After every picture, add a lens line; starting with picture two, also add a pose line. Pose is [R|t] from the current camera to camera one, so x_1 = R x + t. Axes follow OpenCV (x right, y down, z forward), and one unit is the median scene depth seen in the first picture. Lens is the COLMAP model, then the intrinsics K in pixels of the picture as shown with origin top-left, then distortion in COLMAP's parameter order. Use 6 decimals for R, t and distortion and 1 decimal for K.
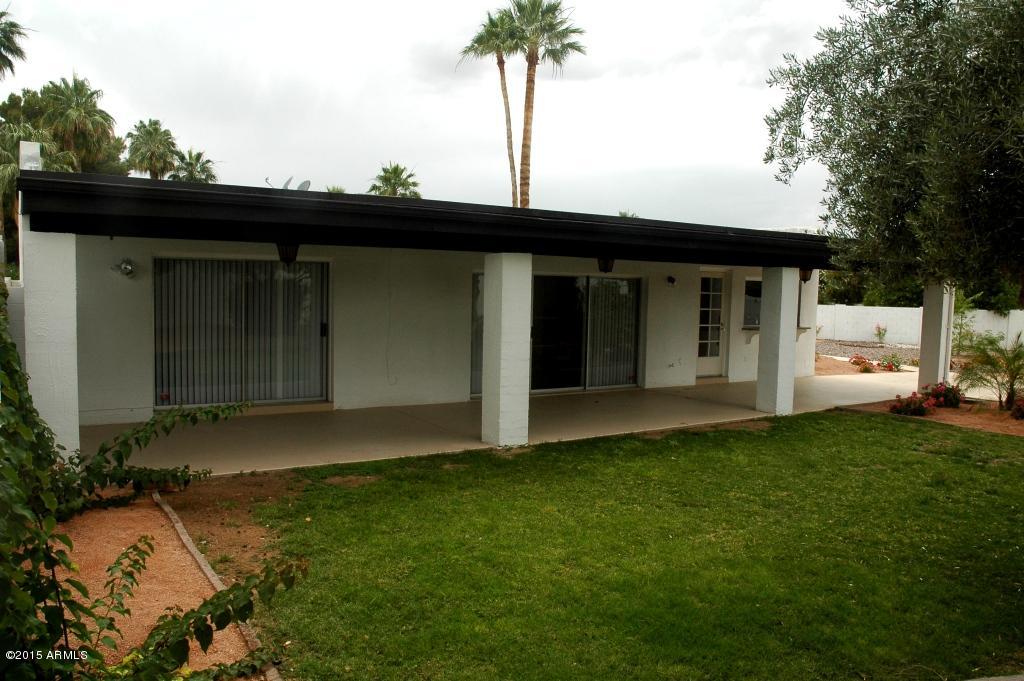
lens RADIAL K [[805.1, 0, 511.5], [0, 805.1, 341.1], [0, 0, 1]] dist [-0.159182, 0.149864]
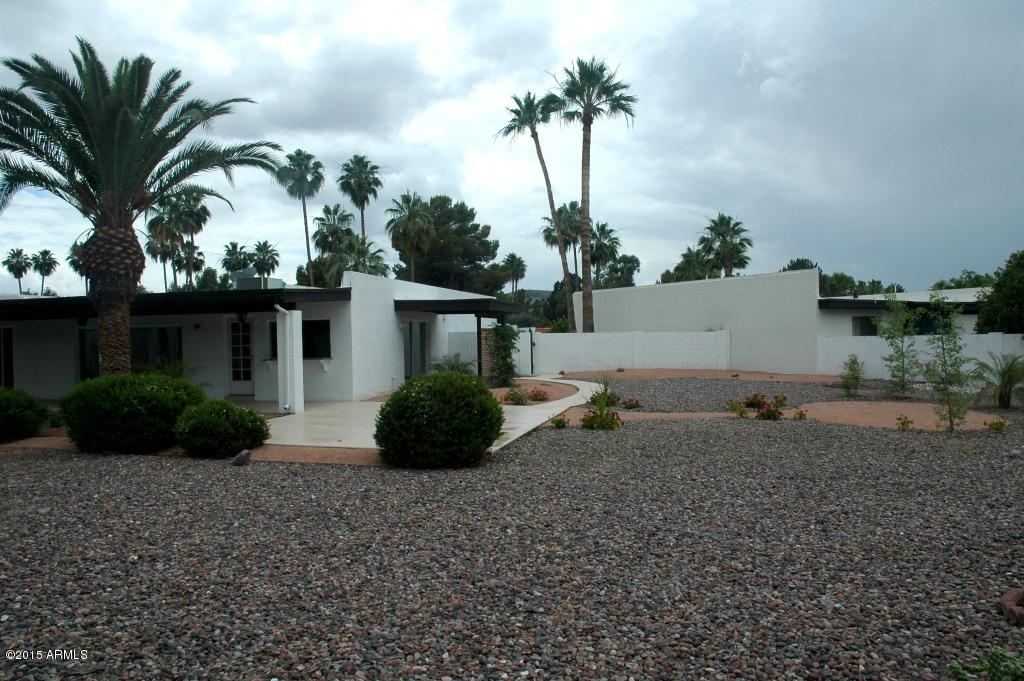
lens RADIAL K [[805.1, 0, 511.2], [0, 805.1, 347.8], [0, 0, 1]] dist [-0.159182, 0.149864]
pose [[0.711905, -0.023558, -0.701881, 1.511471], [-0.016262, 0.998616, -0.050012, 0.023661], [0.702088, 0.047018, 0.710536, 0.356384]]
